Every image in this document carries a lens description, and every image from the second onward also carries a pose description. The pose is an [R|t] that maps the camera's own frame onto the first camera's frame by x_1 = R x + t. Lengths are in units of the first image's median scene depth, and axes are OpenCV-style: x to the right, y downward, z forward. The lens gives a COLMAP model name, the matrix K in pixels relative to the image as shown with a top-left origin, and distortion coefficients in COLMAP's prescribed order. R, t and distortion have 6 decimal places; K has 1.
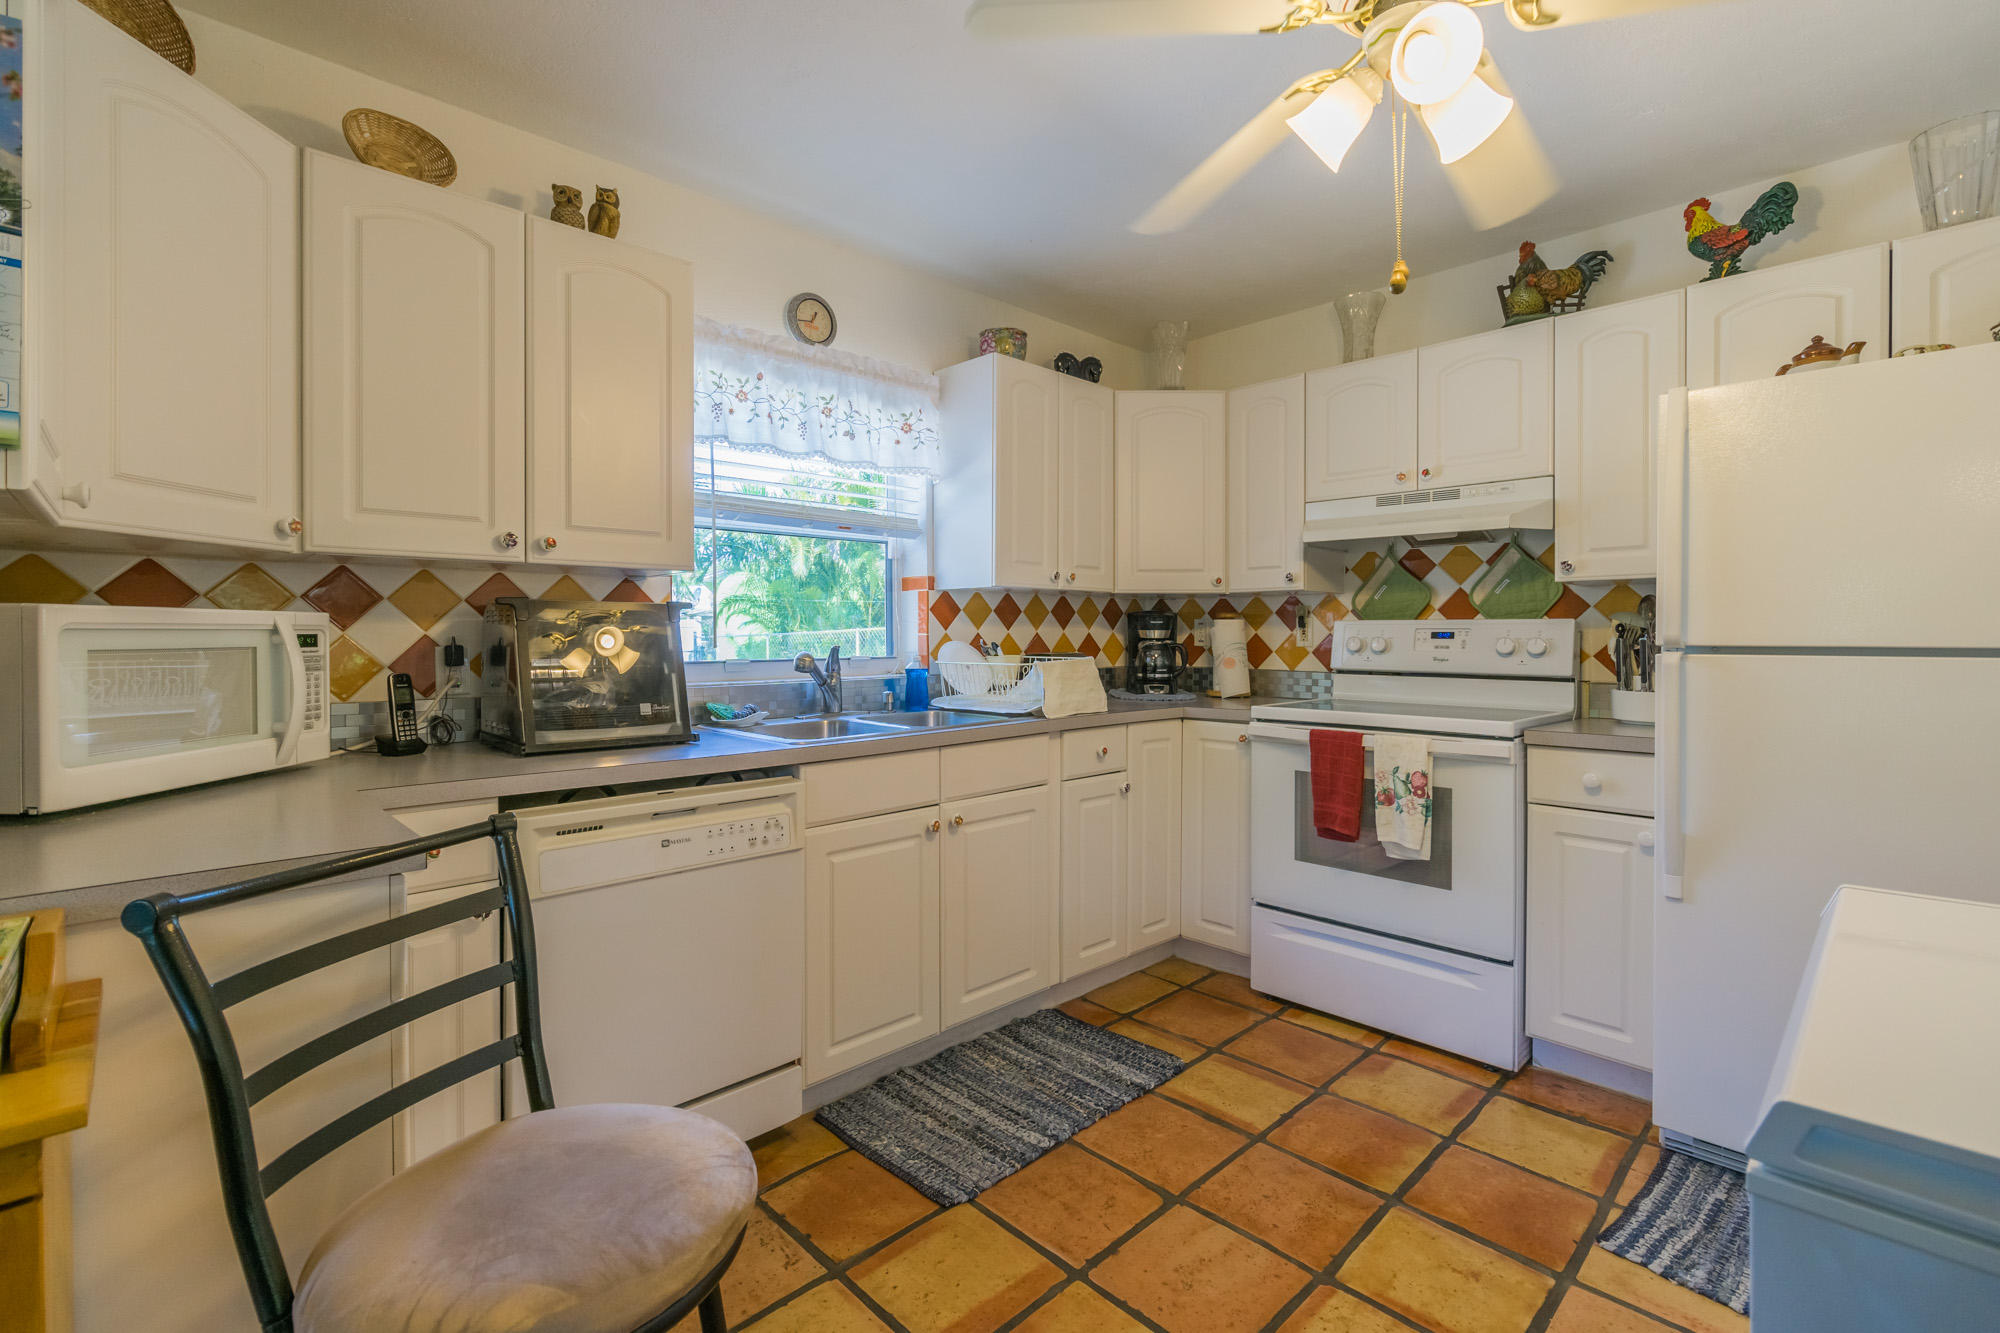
lens RADIAL K [[902.1, 0, 1013.9], [0, 902.1, 646.3], [0, 0, 1]] dist [-0.000393, -0.000530]
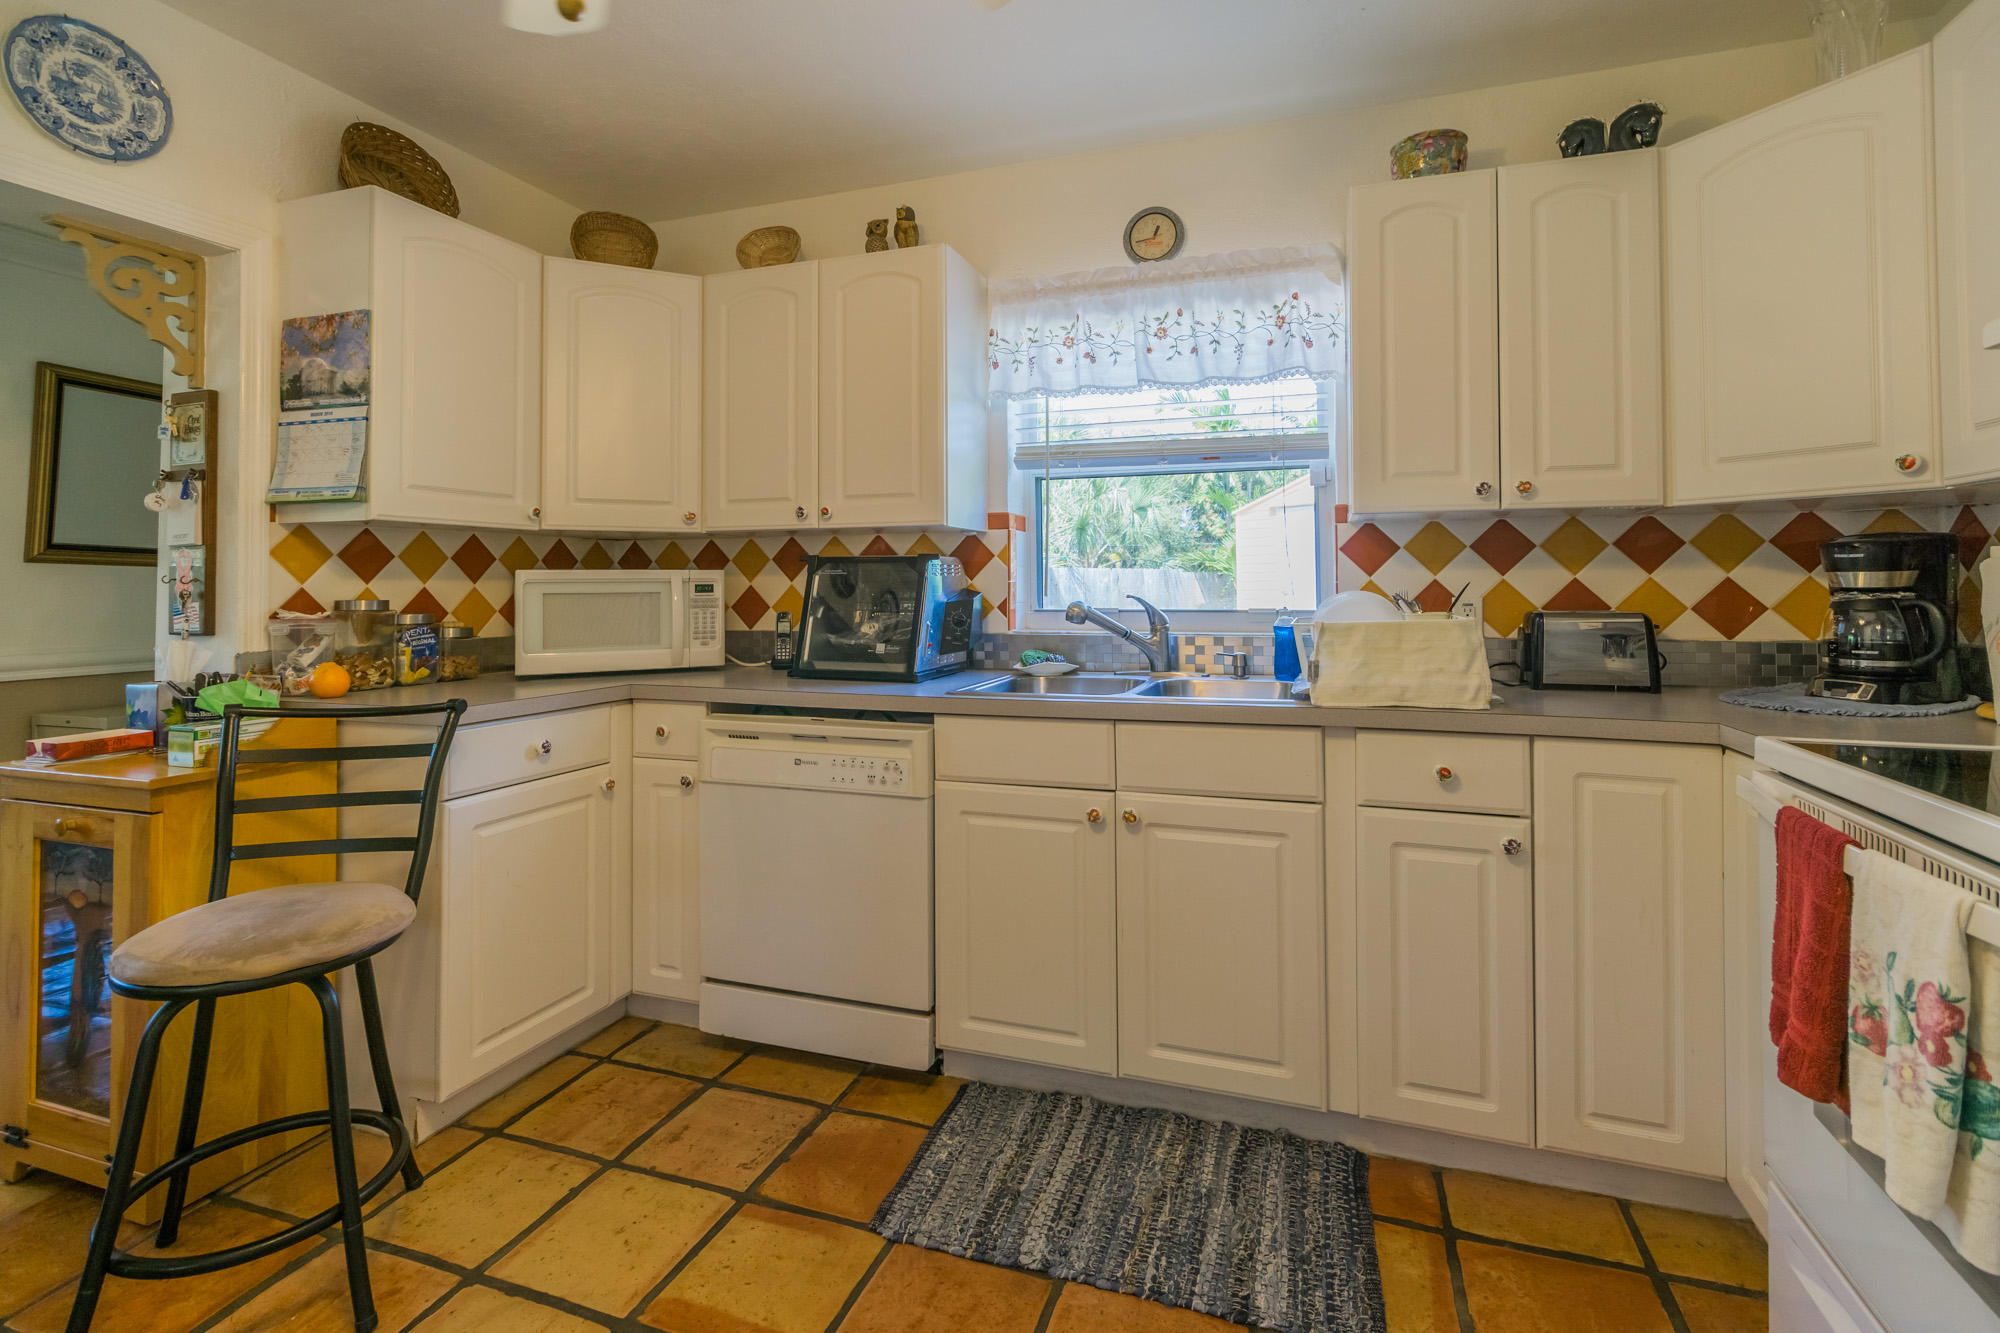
lens RADIAL K [[915.0, 0, 1032.5], [0, 915.0, 572.4], [0, 0, 1]] dist [-0.001111, -0.000040]
pose [[0.449059, -0.013475, -0.893400, 0.922893], [-0.008624, 0.999774, -0.019414, -0.008172], [0.893460, 0.016423, 0.448842, 0.829702]]
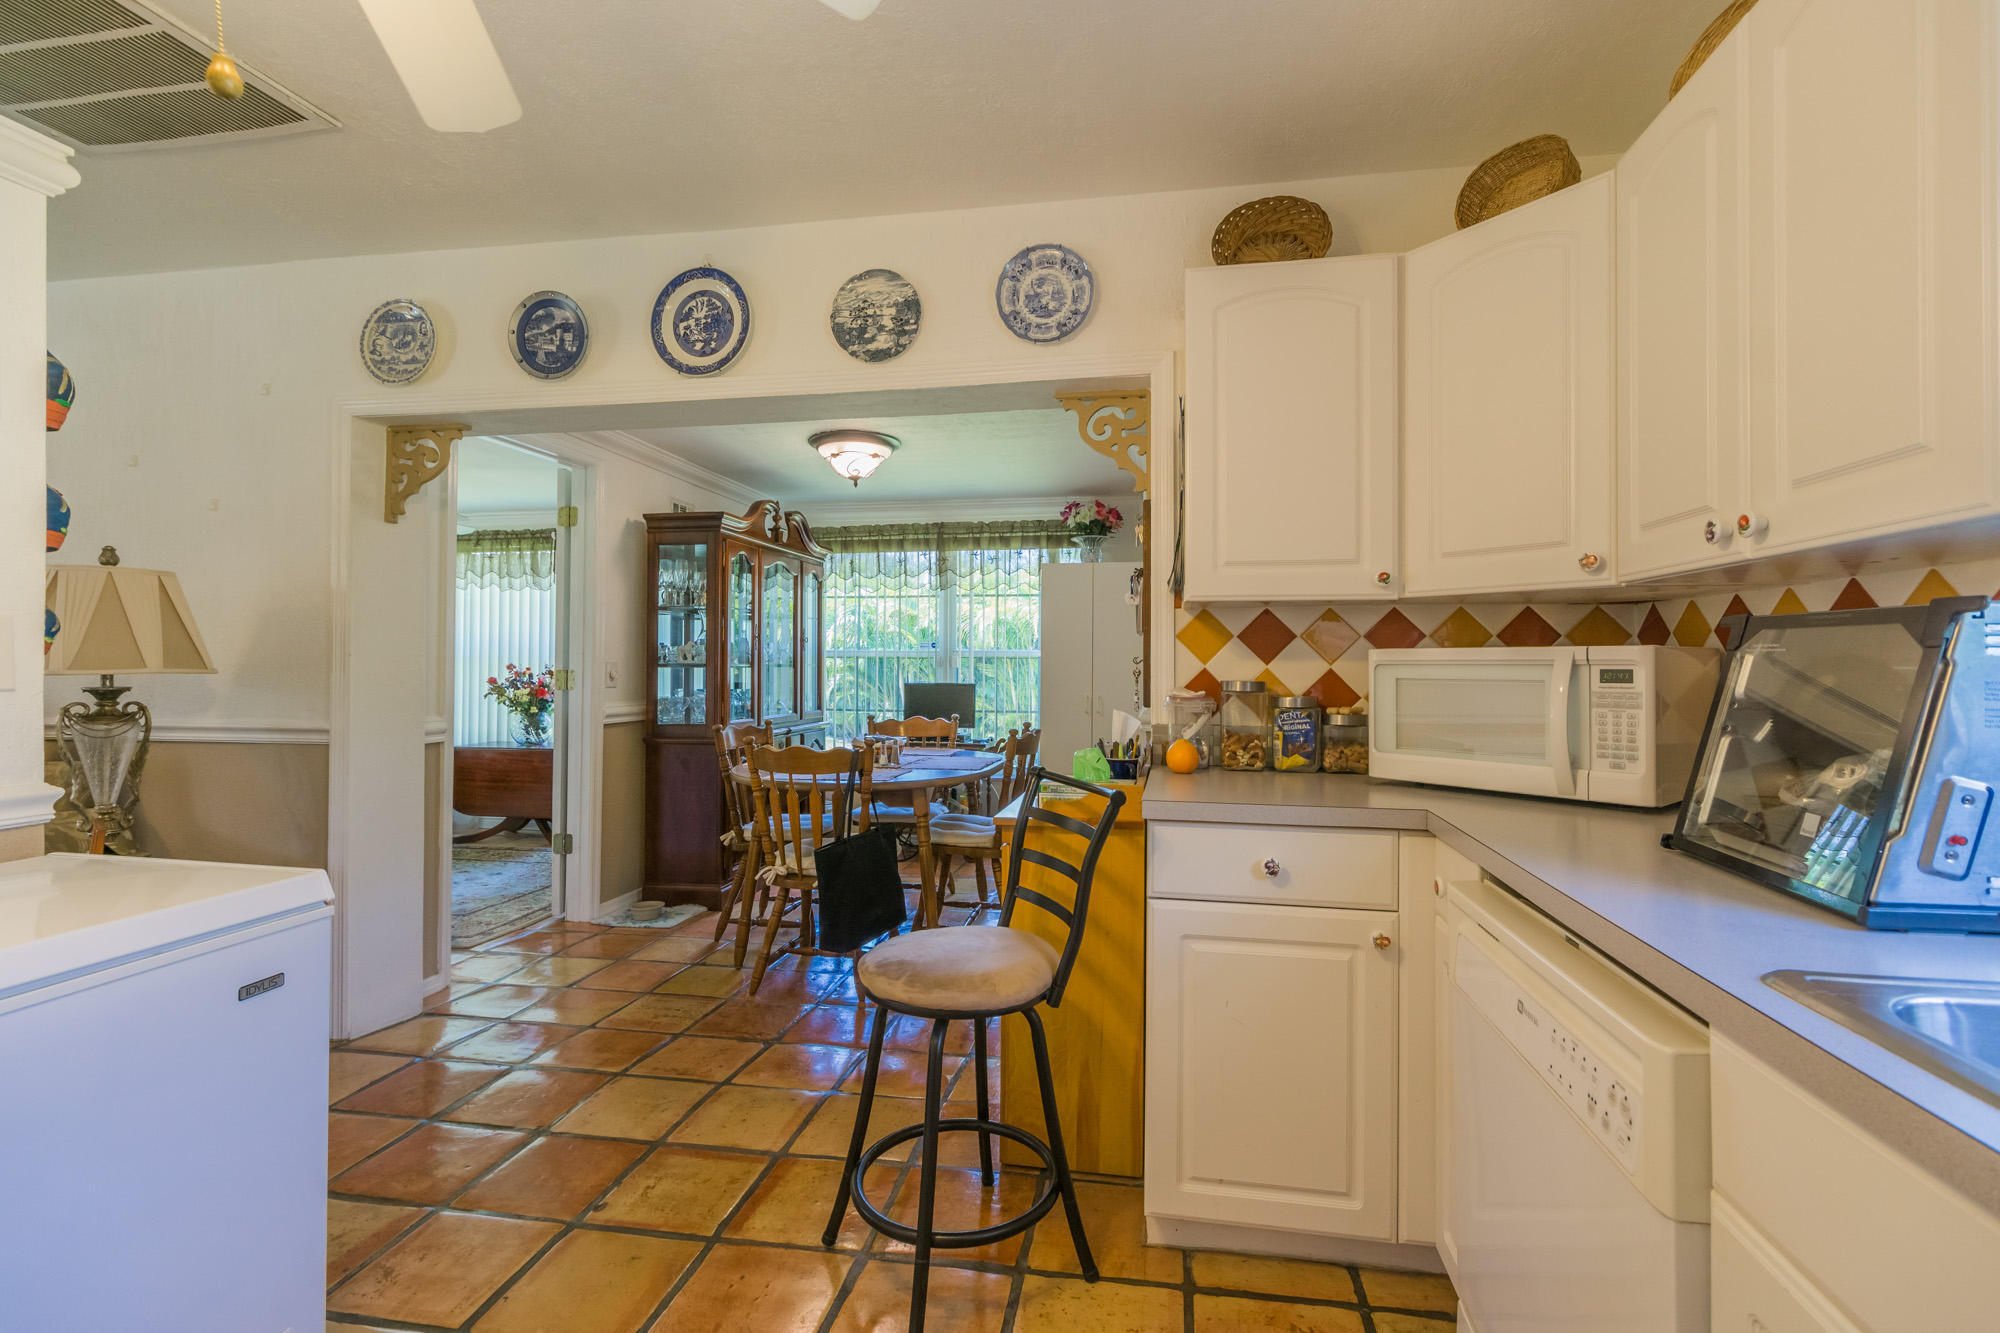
lens RADIAL K [[896.5, 0, 1006.6], [0, 896.5, 657.1], [0, 0, 1]] dist [0.000539, -0.000096]
pose [[-0.818112, -0.006798, -0.575019, 0.302463], [-0.012926, 0.999895, 0.006569, -0.025140], [0.574914, 0.012807, -0.818114, 1.463895]]
